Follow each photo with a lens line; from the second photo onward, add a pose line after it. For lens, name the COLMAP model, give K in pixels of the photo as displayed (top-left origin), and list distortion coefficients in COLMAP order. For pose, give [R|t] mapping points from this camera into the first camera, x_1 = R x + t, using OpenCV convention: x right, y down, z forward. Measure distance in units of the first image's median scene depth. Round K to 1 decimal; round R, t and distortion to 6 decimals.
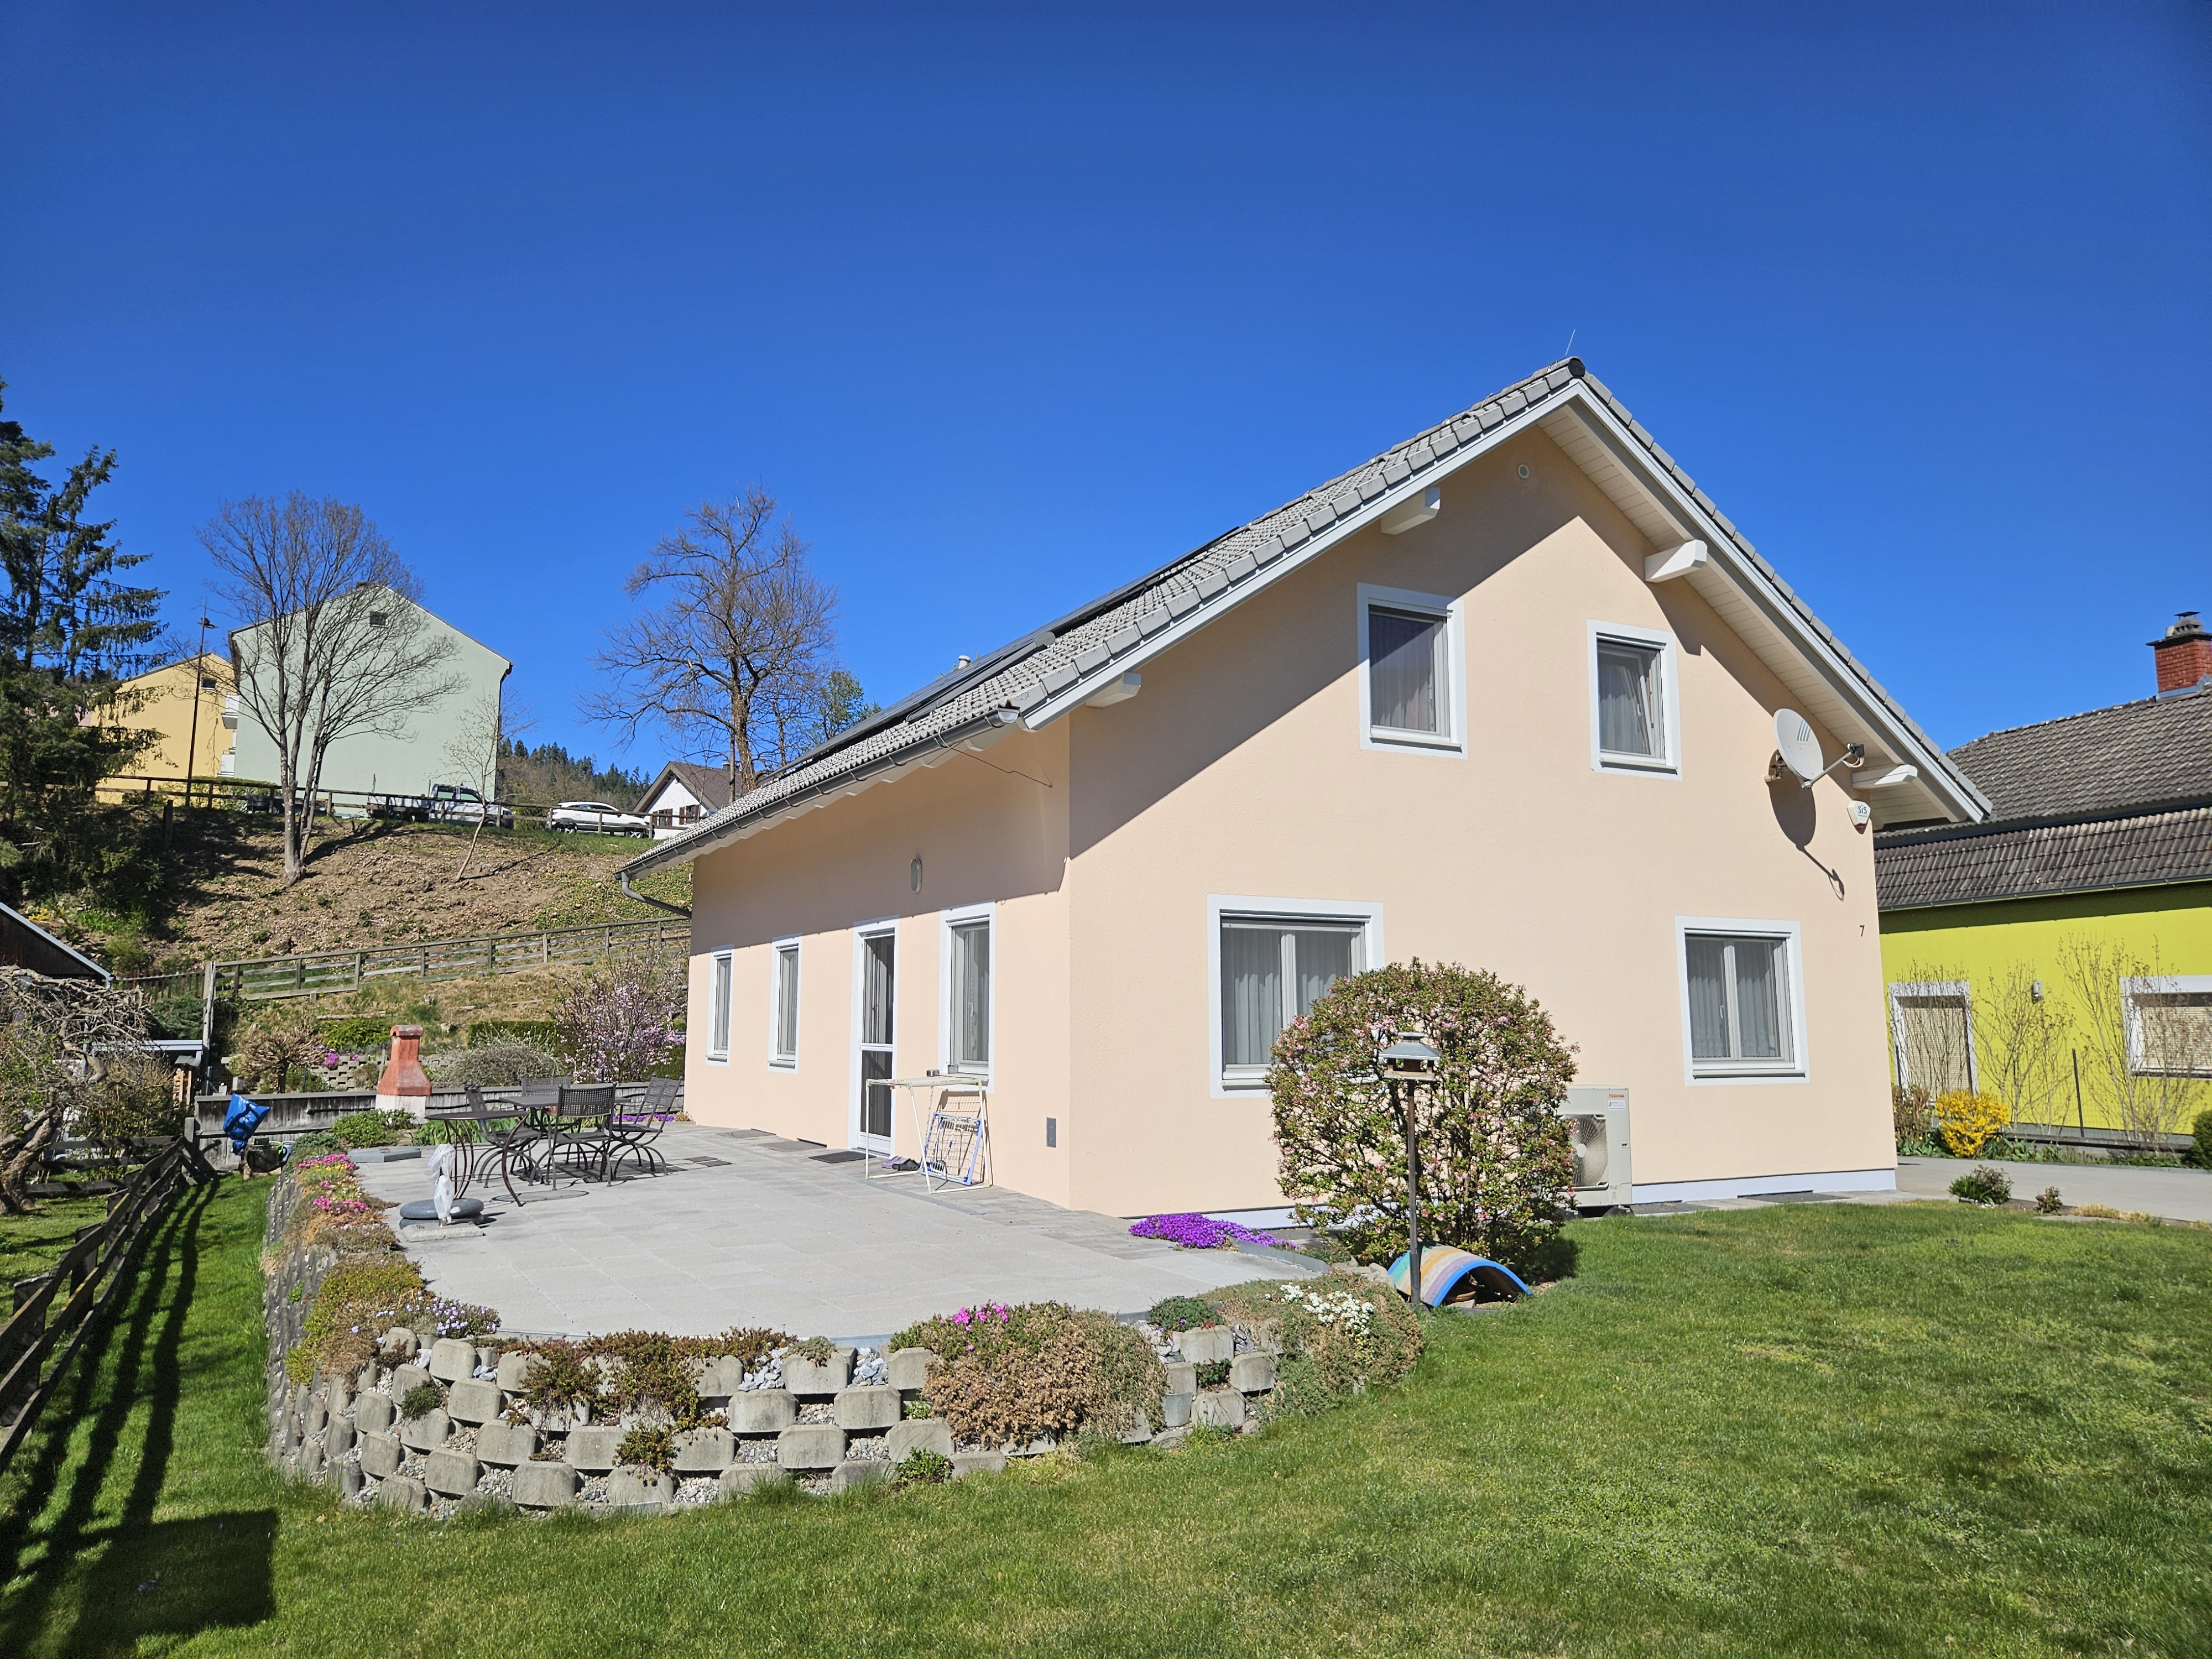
lens RADIAL K [[1446.0, 0, 1096.3], [0, 1446.0, 812.9], [0, 0, 1]] dist [0.080675, -0.067008]
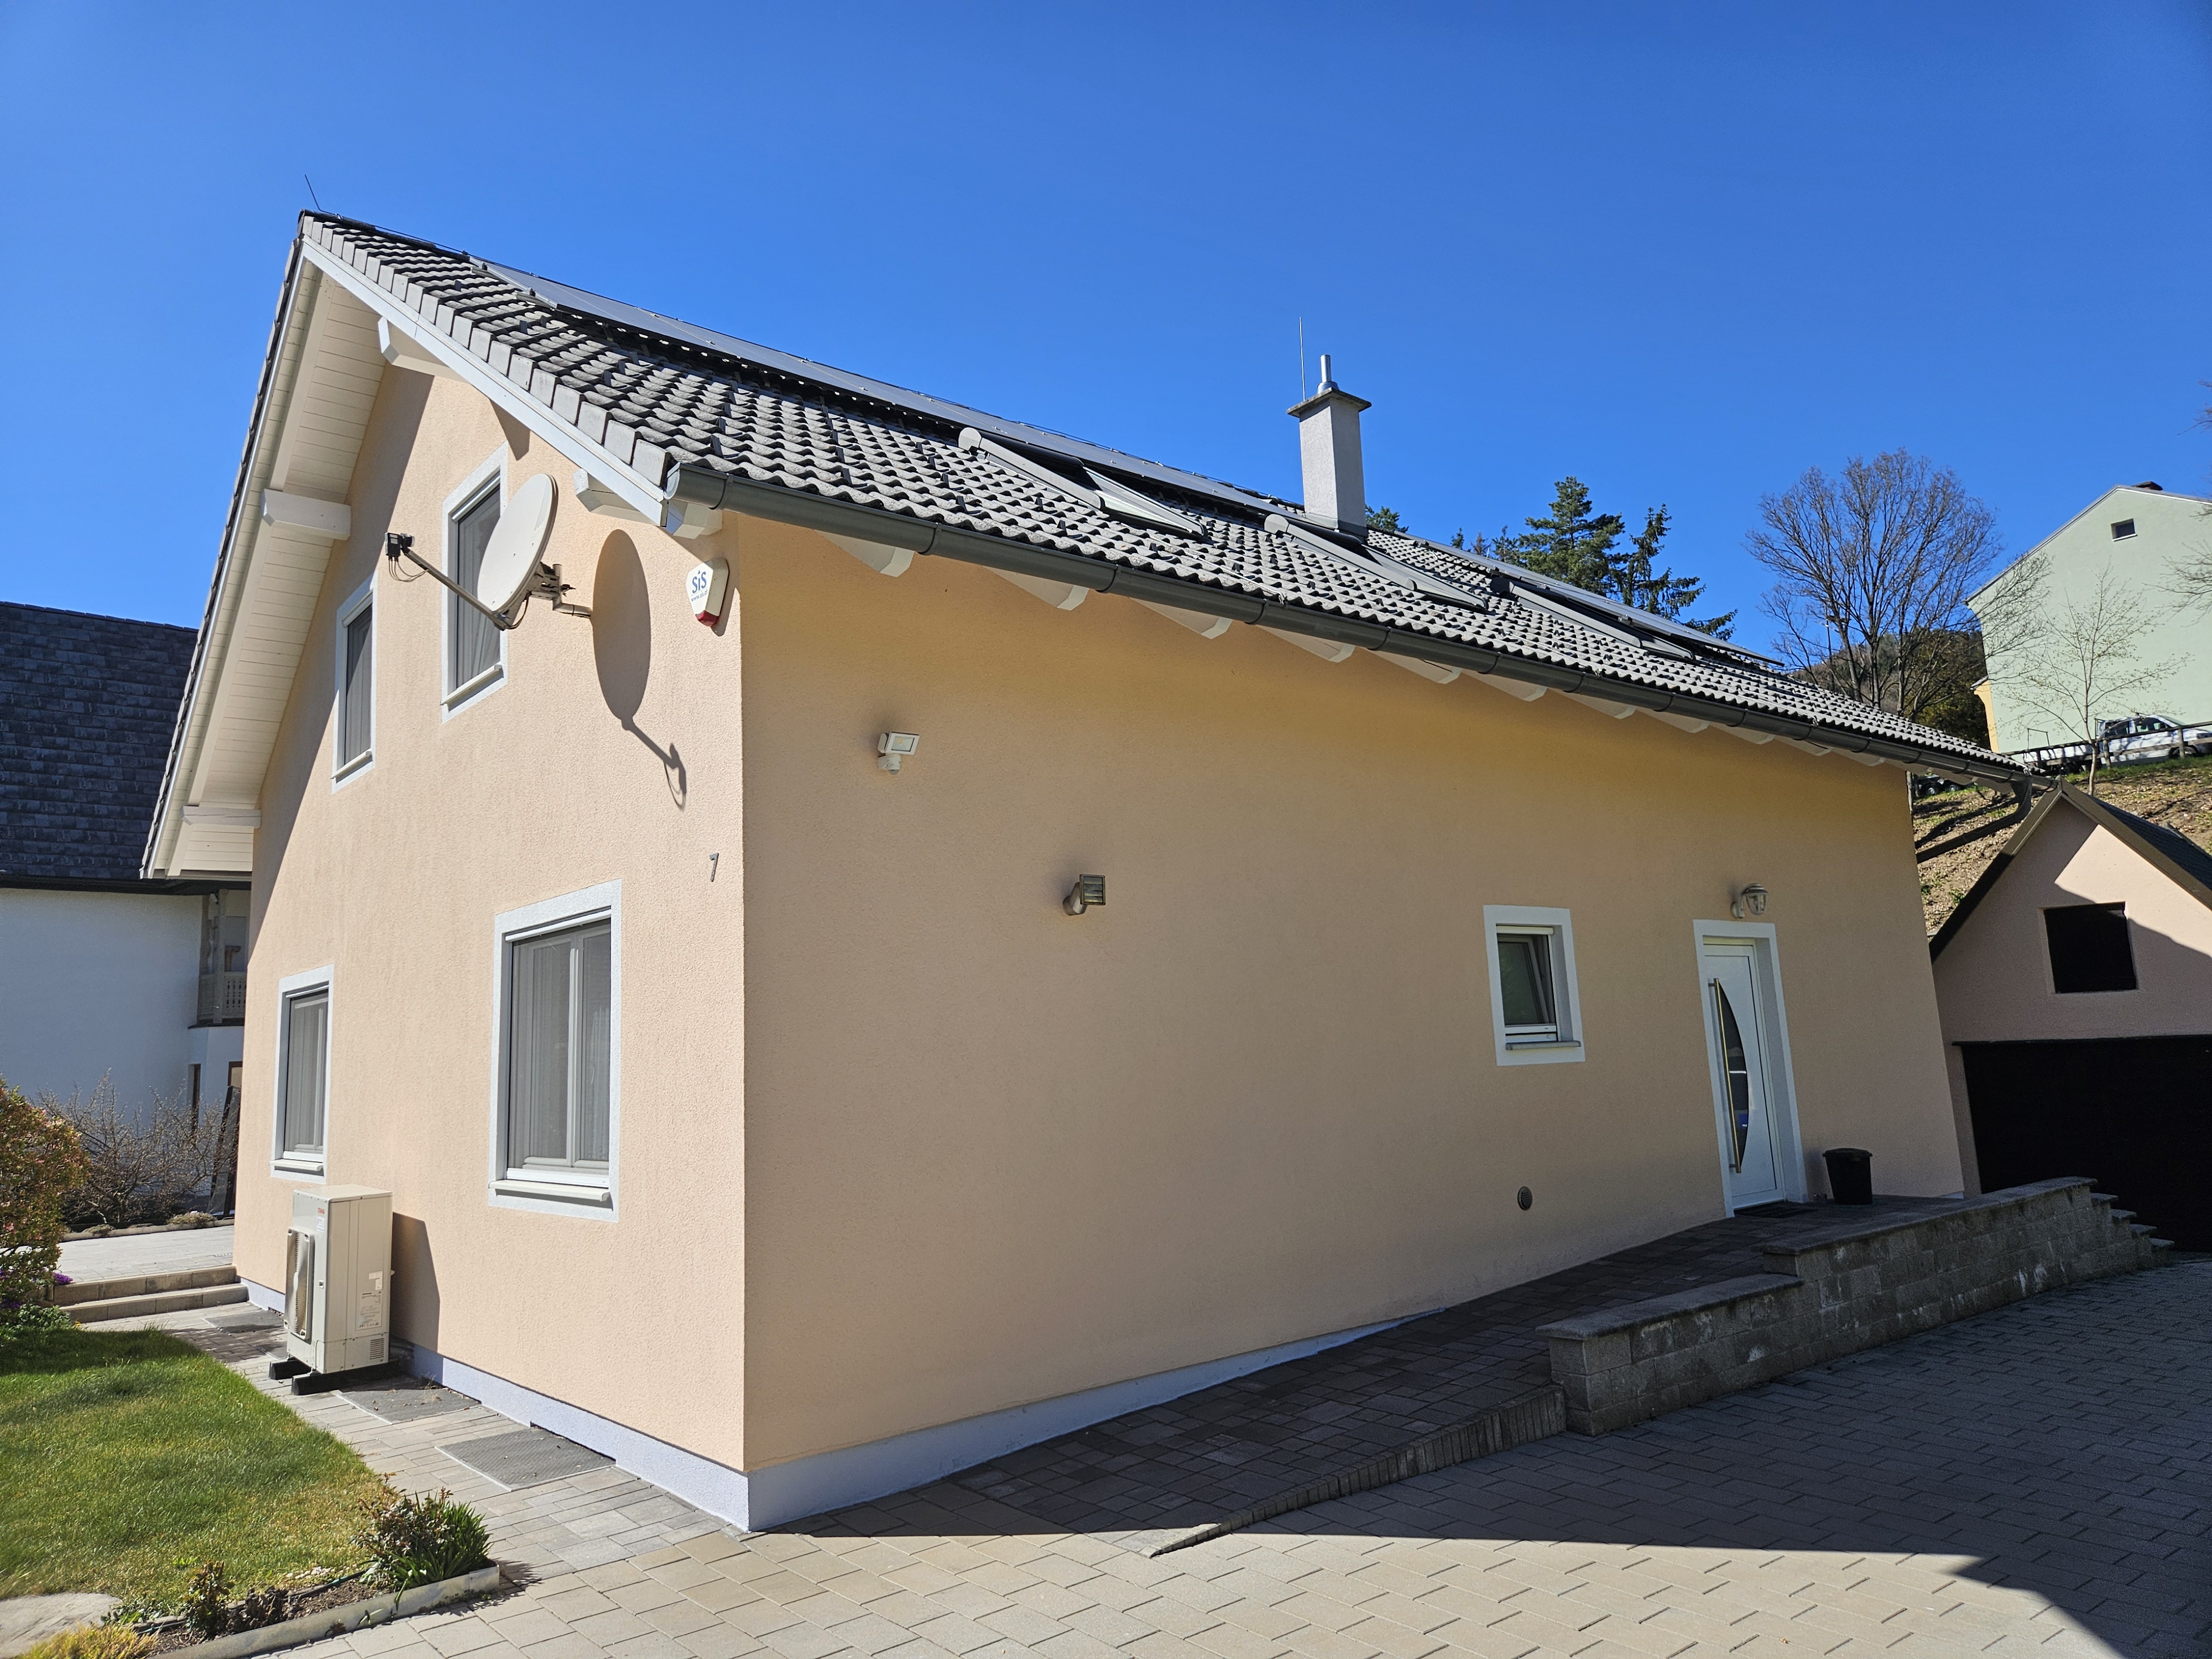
lens RADIAL K [[1446.0, 0, 1096.3], [0, 1446.0, 812.9], [0, 0, 1]] dist [0.080675, -0.067008]
pose [[0.197827, -0.165889, -0.966098, 0.931128], [0.183258, 0.974458, -0.129799, 0.136164], [0.962954, -0.151368, 0.223175, 1.002486]]
